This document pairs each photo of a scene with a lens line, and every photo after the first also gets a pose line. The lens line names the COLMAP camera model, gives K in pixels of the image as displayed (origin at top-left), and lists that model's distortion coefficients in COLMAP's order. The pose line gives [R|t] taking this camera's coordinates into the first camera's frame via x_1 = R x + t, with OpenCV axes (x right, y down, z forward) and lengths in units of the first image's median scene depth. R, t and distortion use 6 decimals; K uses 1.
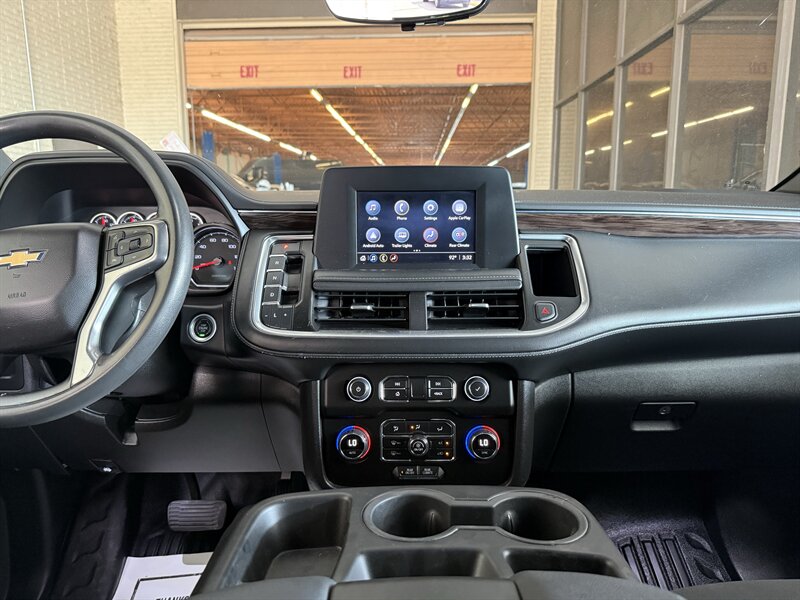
lens RADIAL K [[548.4, 0, 400.2], [0, 548.4, 303.2], [0, 0, 1]] dist [-0.028470, -0.015161]
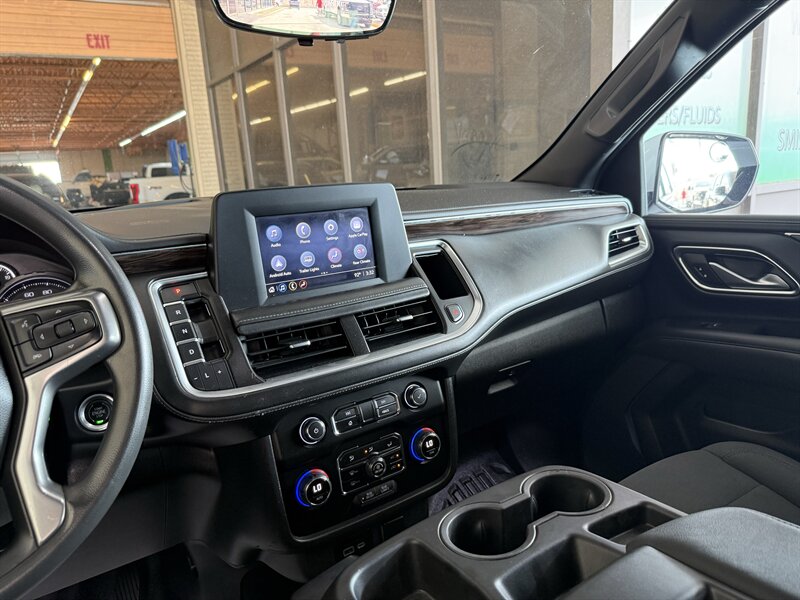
lens RADIAL K [[548.4, 0, 396.8], [0, 548.4, 297.5], [0, 0, 1]] dist [-0.028470, -0.015161]
pose [[0.819024, -0.165361, 0.549414, -0.400661], [0.149142, 0.986010, 0.074437, -0.106075], [-0.554037, 0.020974, 0.832228, 0.127573]]
